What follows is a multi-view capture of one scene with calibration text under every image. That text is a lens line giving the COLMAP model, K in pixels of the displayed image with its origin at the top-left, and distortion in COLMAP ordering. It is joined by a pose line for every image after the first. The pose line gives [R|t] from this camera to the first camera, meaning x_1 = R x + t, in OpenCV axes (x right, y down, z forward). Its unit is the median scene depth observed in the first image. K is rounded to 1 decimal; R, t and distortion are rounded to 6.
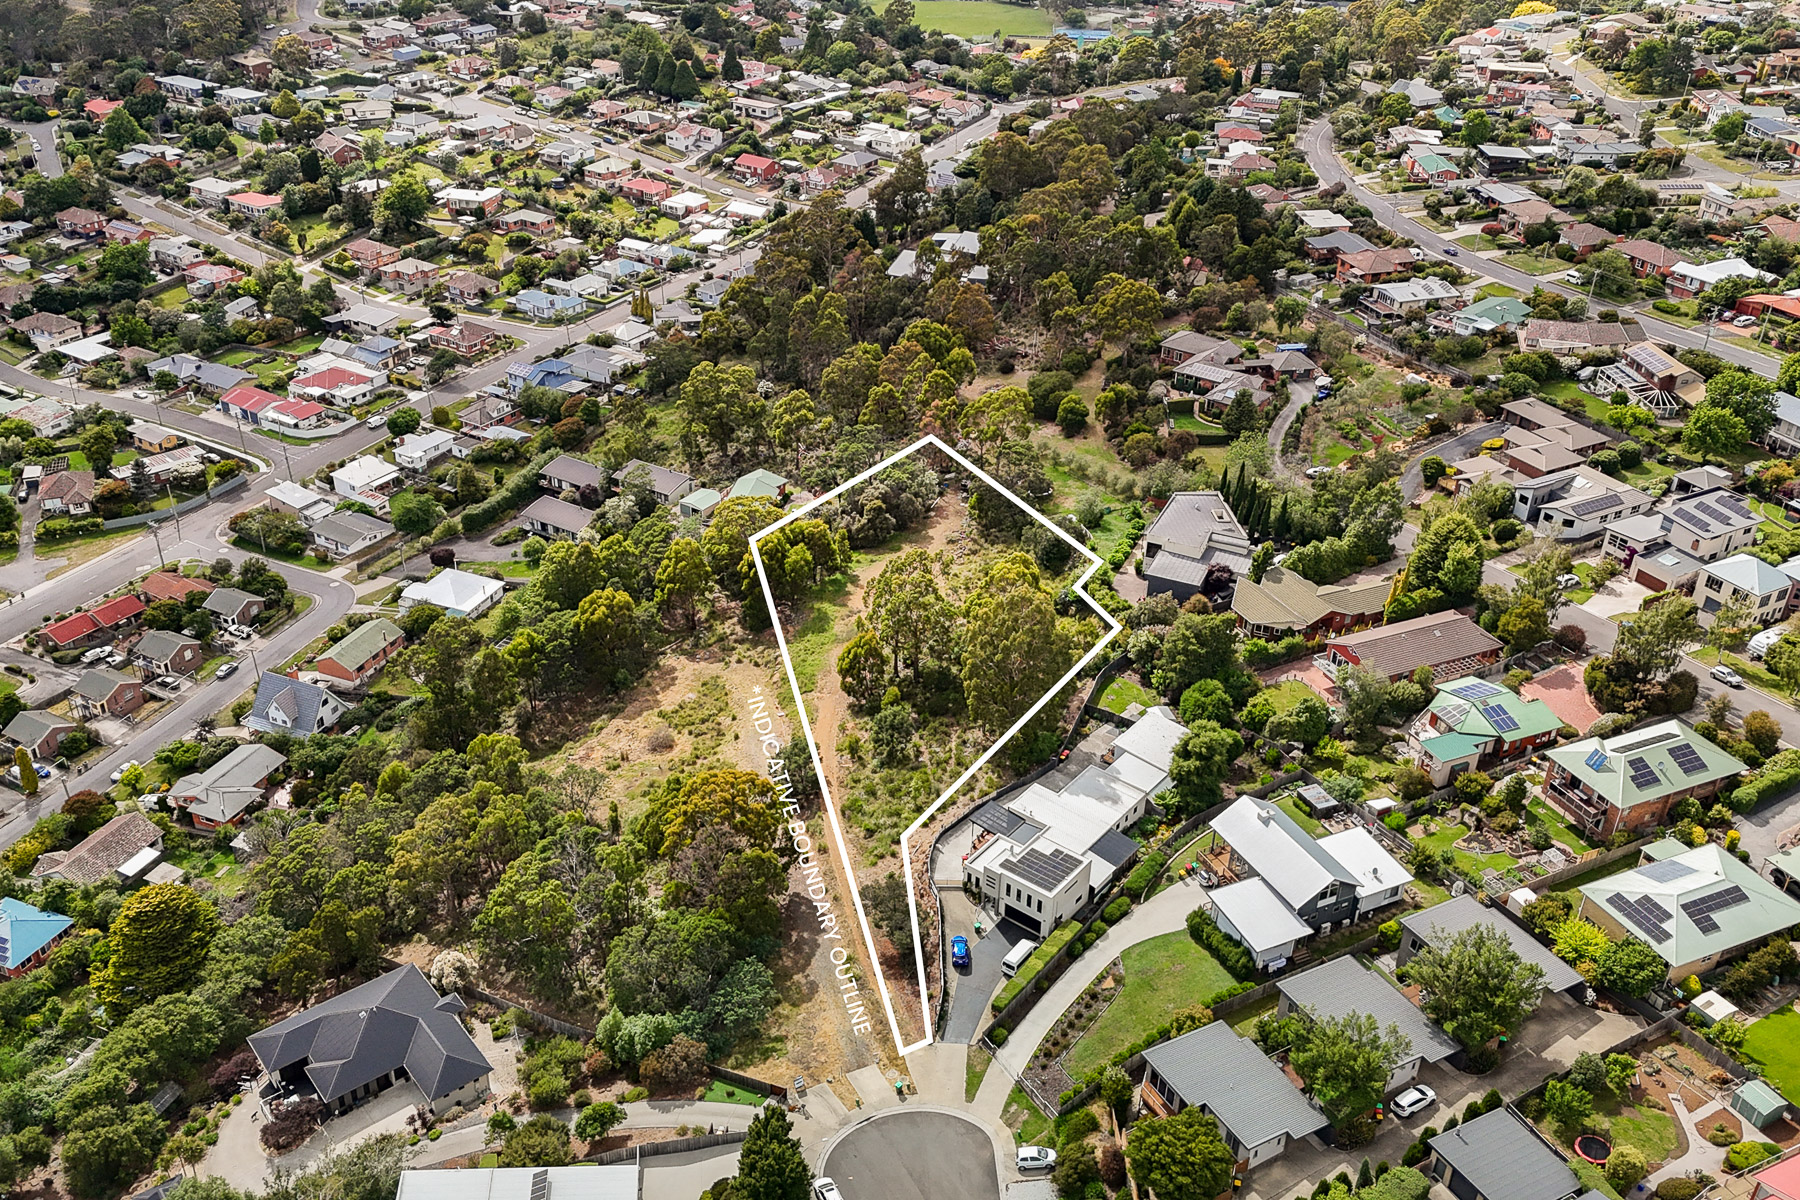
lens RADIAL K [[1586.4, 0, 904.9], [0, 1586.4, 579.1], [0, 0, 1]] dist [0.113799, -0.140419]
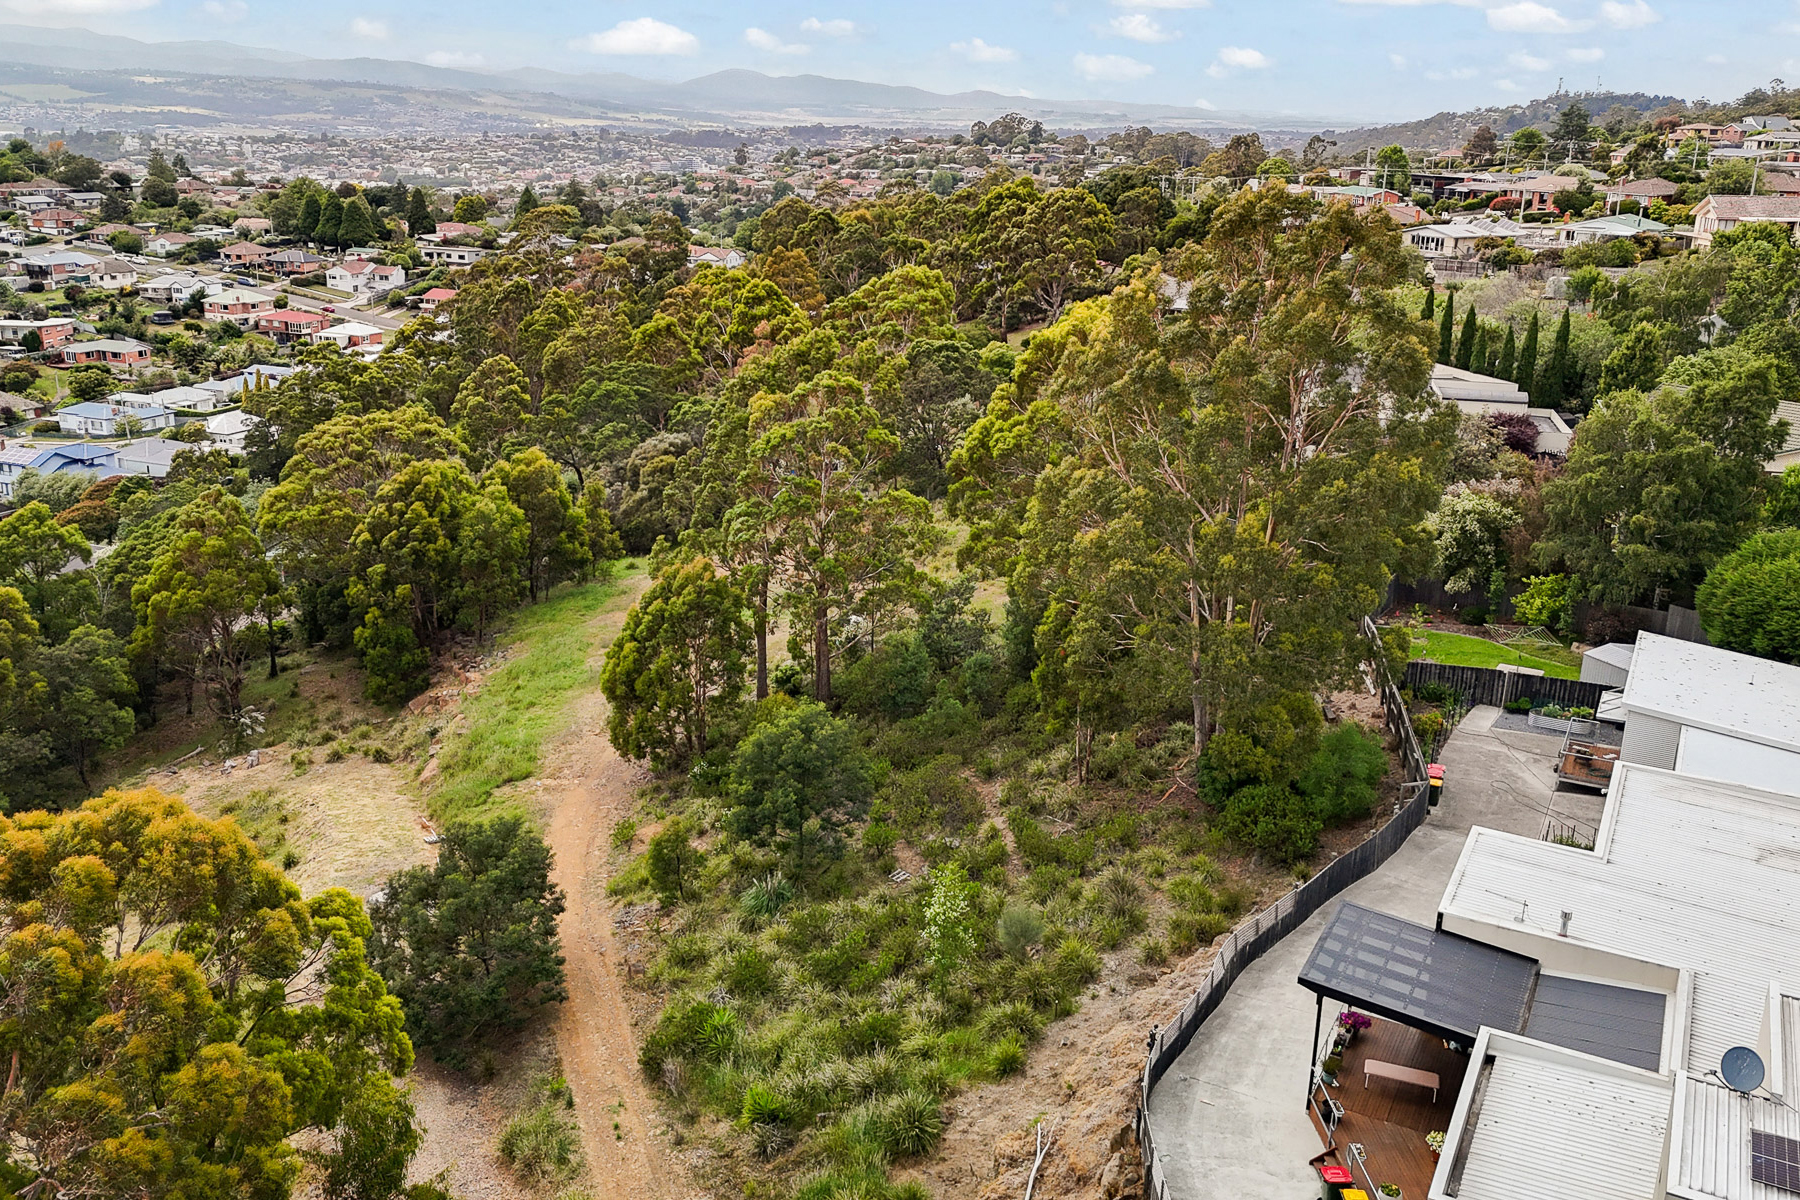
lens RADIAL K [[1586.4, 0, 904.9], [0, 1586.4, 579.1], [0, 0, 1]] dist [0.113799, -0.140419]
pose [[0.985036, -0.050950, 0.164643, -0.014076], [0.085719, 0.973600, -0.211554, 0.048779], [-0.149518, 0.222501, 0.963399, 0.278459]]
